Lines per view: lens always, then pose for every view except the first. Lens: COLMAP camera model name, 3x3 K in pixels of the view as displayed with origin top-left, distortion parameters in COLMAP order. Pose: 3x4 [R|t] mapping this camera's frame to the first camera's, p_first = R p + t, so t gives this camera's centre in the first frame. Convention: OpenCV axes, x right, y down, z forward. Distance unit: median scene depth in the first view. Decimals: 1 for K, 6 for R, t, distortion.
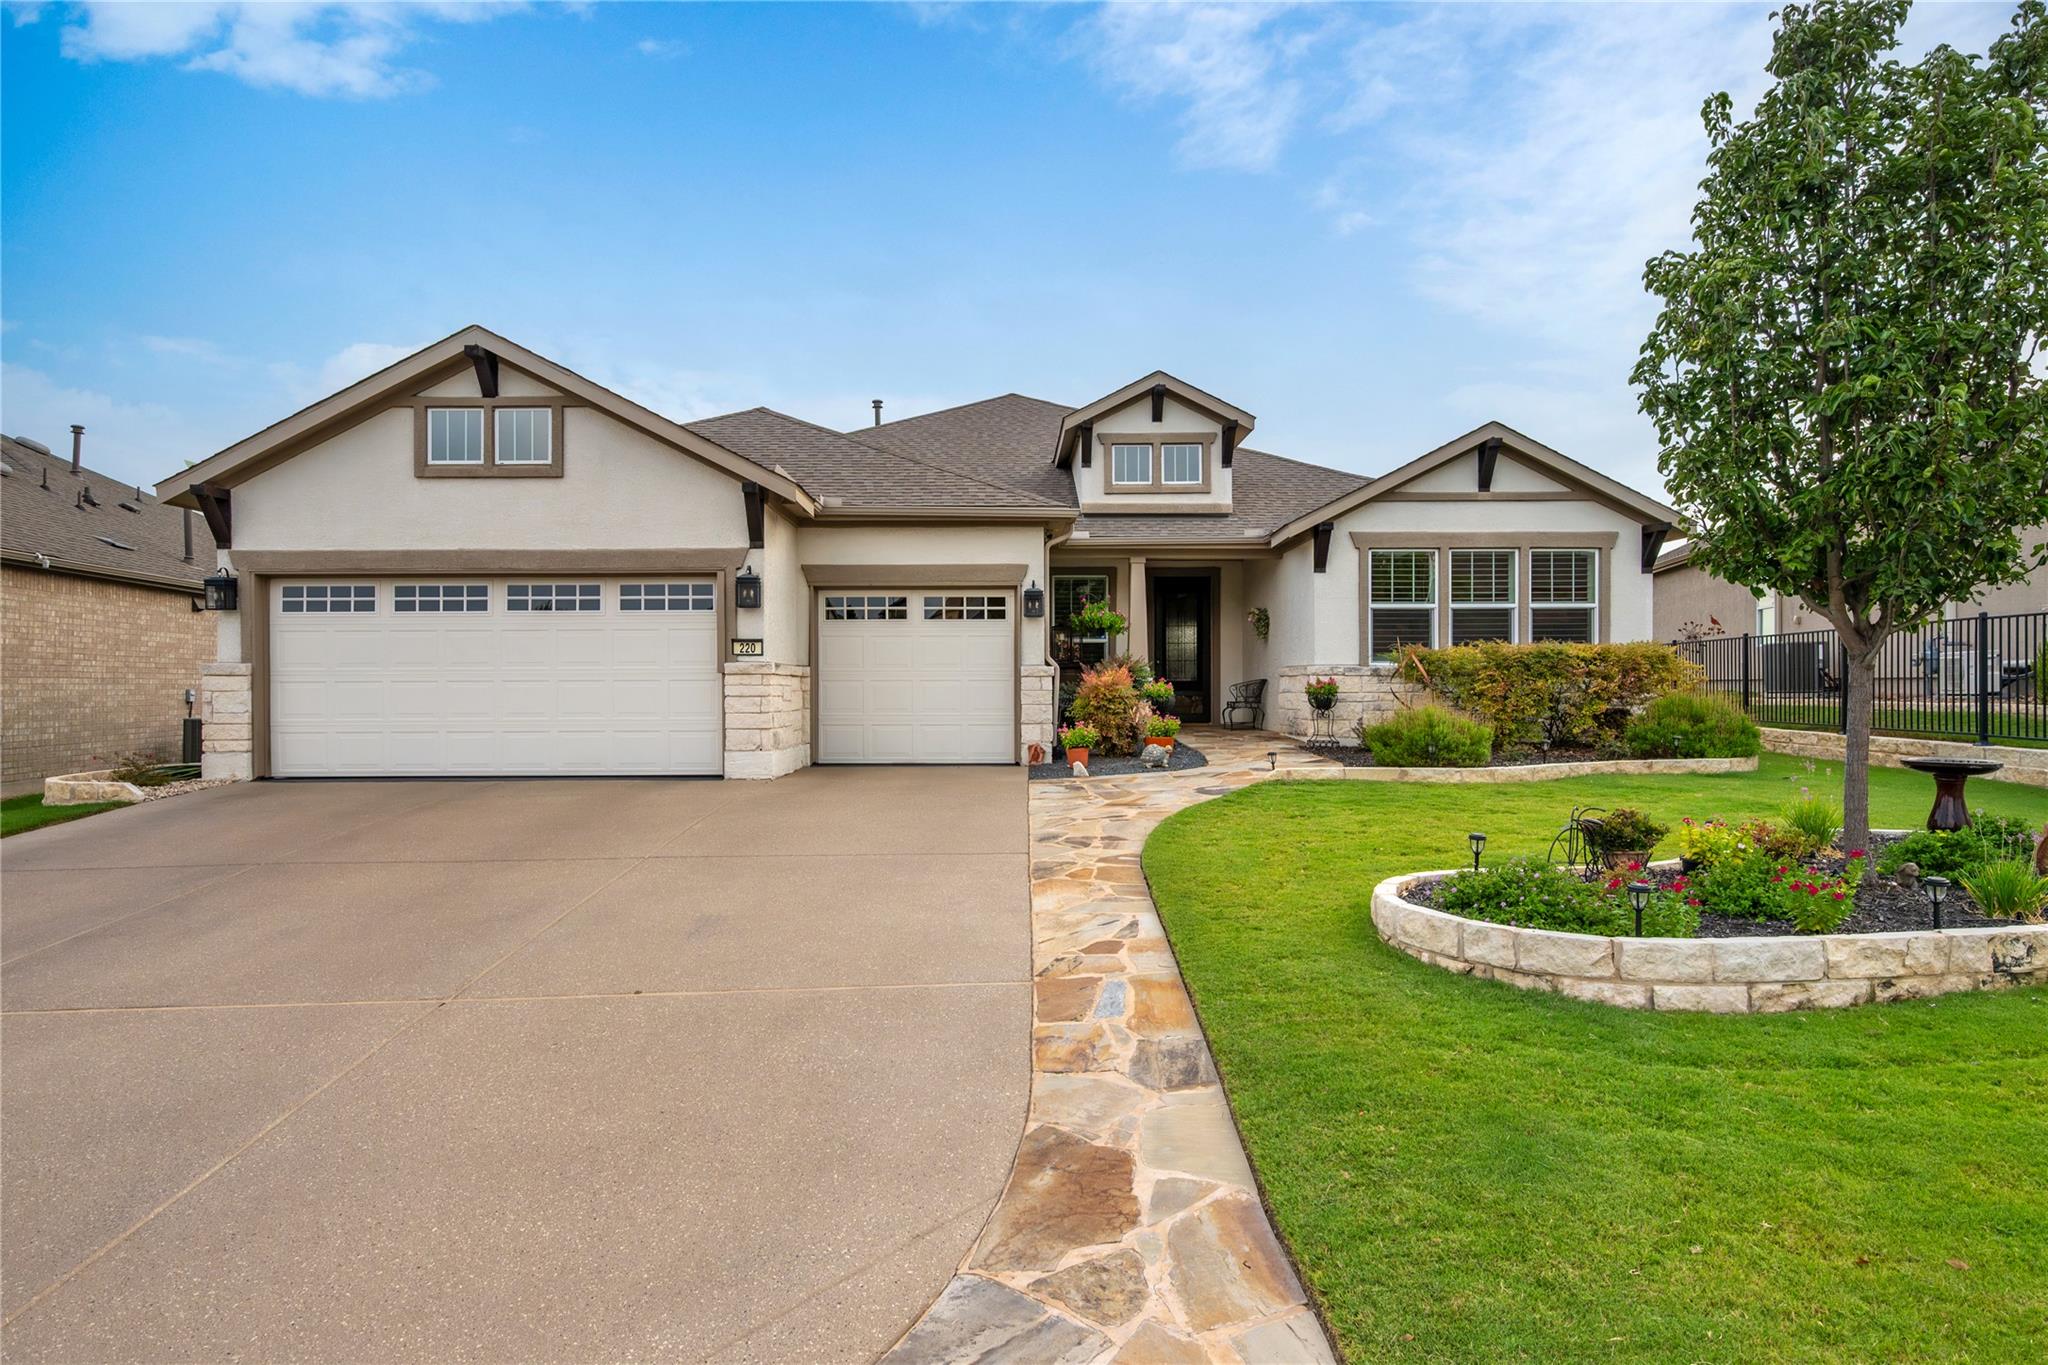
lens RADIAL K [[1096.5, 0, 1019.7], [0, 1096.5, 678.8], [0, 0, 1]] dist [-0.001222, -0.000030]
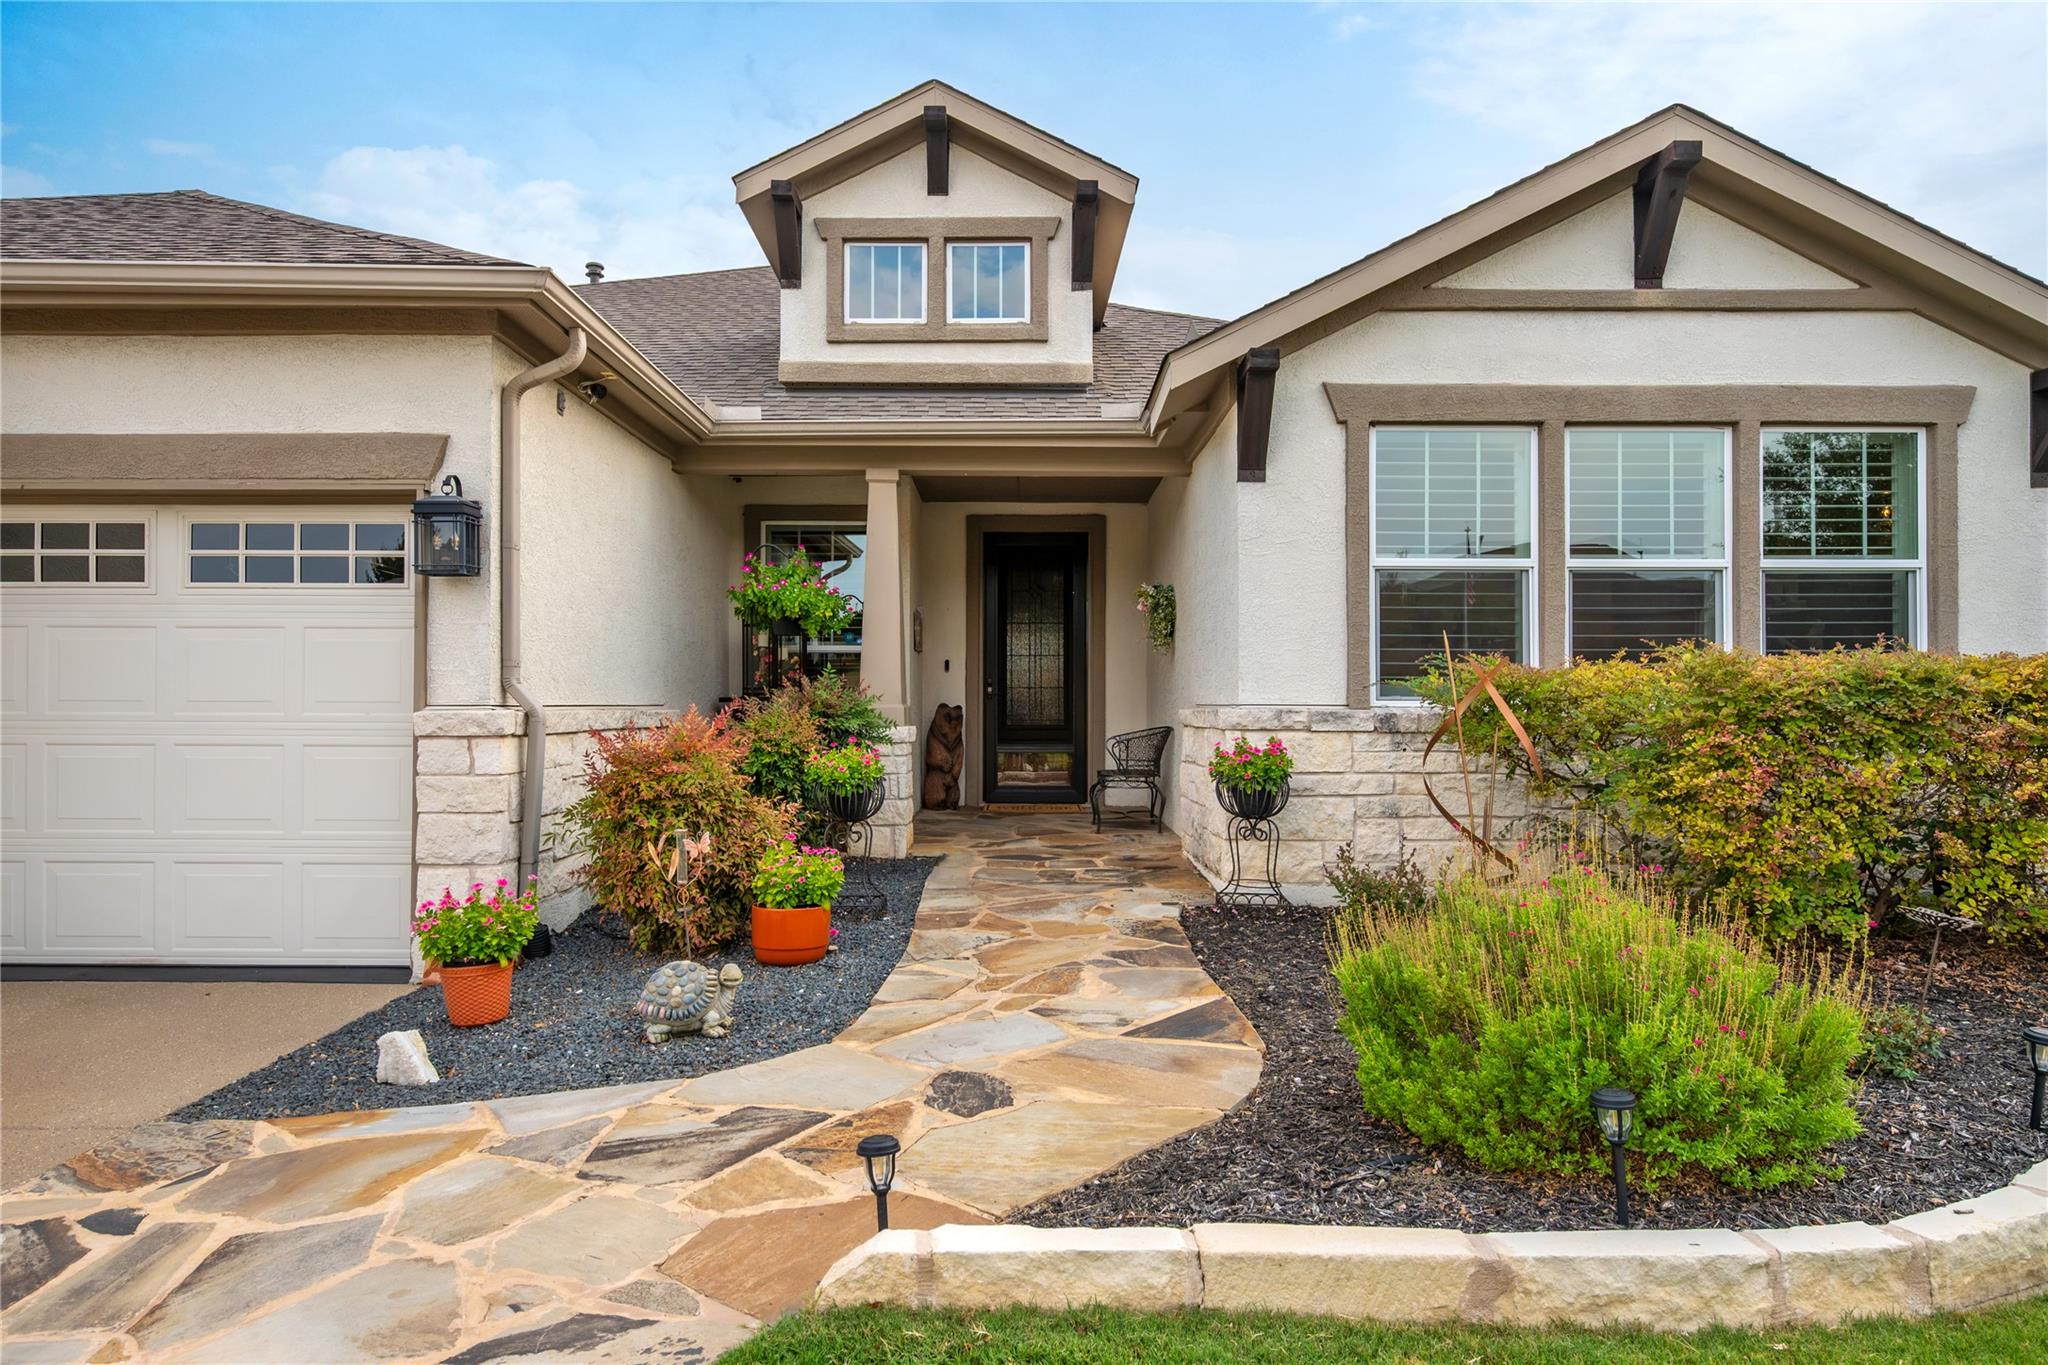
lens RADIAL K [[1141.1, 0, 1030.2], [0, 1141.1, 681.7], [0, 0, 1]] dist [-0.006522, -0.000424]
pose [[0.999981, 0.005265, -0.003292, 0.192287], [-0.005313, 0.999877, -0.014764, -0.014547], [0.003214, 0.014781, 0.999886, 0.571670]]
